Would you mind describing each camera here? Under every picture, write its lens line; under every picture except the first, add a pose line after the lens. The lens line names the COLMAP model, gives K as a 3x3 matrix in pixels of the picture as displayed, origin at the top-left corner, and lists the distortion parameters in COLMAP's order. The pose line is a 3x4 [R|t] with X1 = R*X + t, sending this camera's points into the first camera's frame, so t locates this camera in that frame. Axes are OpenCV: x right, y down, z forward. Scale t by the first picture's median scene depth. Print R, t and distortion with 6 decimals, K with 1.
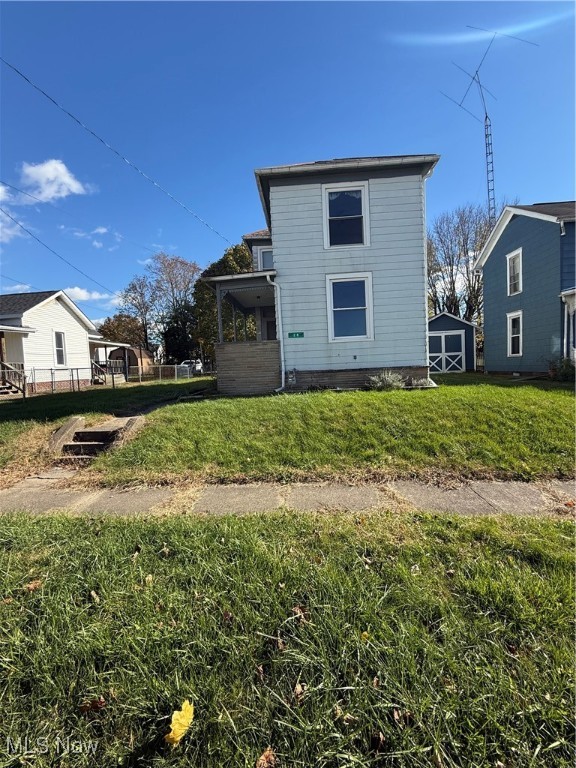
lens RADIAL K [[306.7, 0, 288.5], [0, 306.7, 380.2], [0, 0, 1]] dist [0.000820, -0.000038]
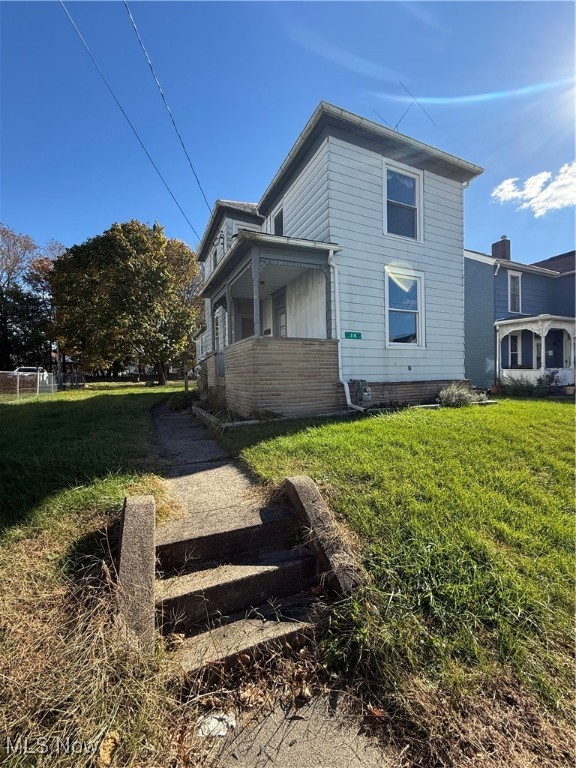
lens RADIAL K [[304.0, 0, 288.0], [0, 304.0, 384.0], [0, 0, 1]] dist [0.001708, 0.000153]
pose [[0.879506, 0.015248, 0.475644, -0.486560], [0.005637, 0.999083, -0.042451, 0.005288], [-0.475855, 0.040017, 0.878613, 0.421363]]
